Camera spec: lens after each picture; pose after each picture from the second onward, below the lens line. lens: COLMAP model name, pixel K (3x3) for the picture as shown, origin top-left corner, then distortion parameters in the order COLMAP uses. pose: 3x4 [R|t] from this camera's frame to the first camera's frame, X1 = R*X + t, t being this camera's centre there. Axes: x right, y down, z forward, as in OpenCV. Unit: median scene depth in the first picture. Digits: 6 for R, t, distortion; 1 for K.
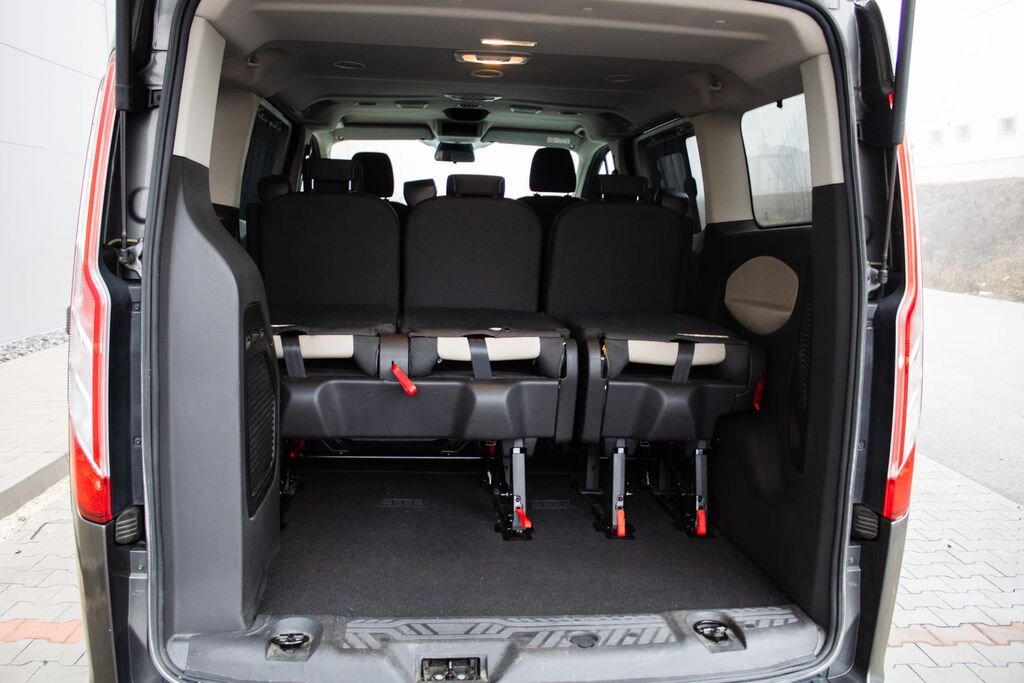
lens RADIAL K [[857.0, 0, 512.0], [0, 857.0, 341.5], [0, 0, 1]] dist [-0.163625, 0.136871]
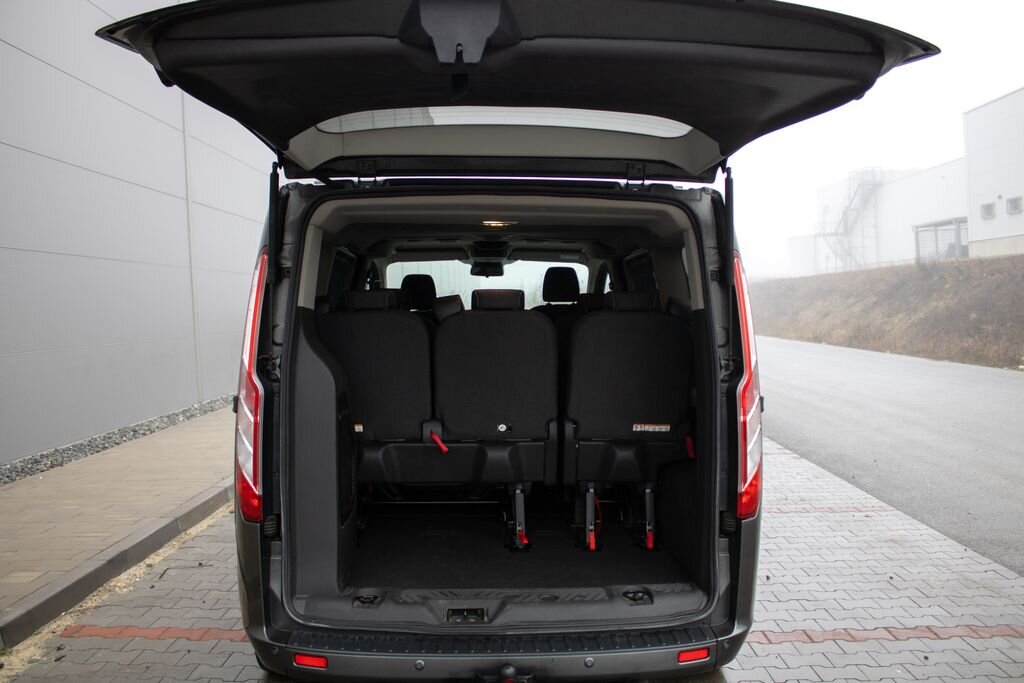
lens RADIAL K [[870.8, 0, 529.7], [0, 870.8, 352.5], [0, 0, 1]] dist [-0.180618, 0.149361]
pose [[0.998669, -0.025958, -0.044574, 0.103182], [0.021847, 0.995670, -0.090351, 0.028738], [0.046726, 0.089257, 0.994912, -0.513565]]
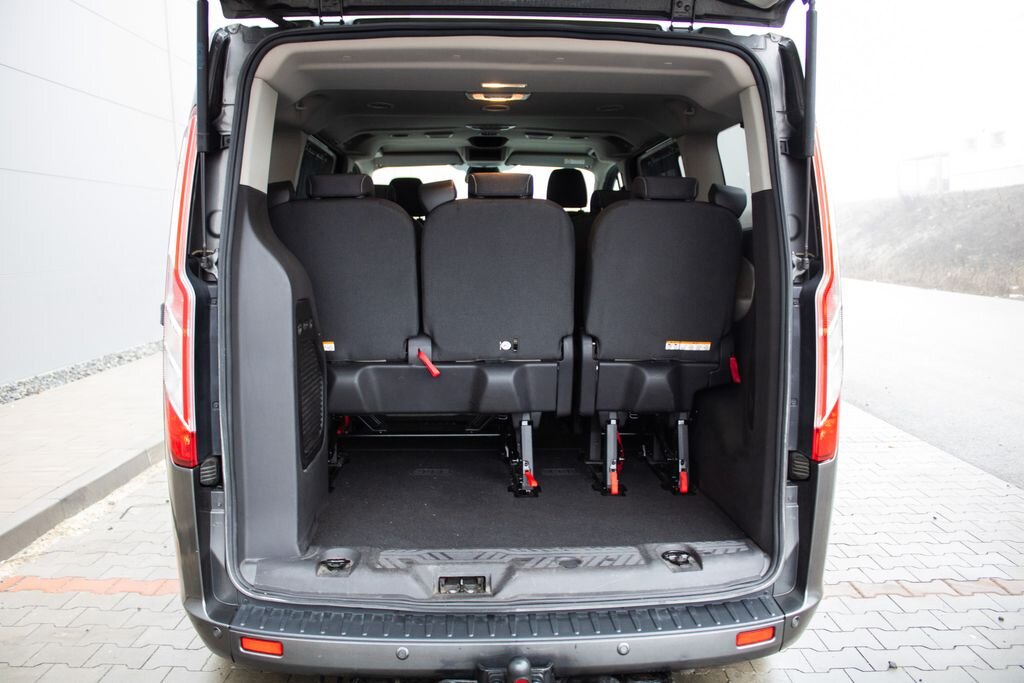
lens RADIAL K [[834.8, 0, 512.0], [0, 834.8, 341.5], [0, 0, 1]] dist [-0.171671, 0.132876]
pose [[0.998166, -0.022641, -0.056143, 0.059450], [0.021554, 0.999570, -0.019888, 0.039528], [0.056569, 0.018642, 0.998225, -0.174606]]
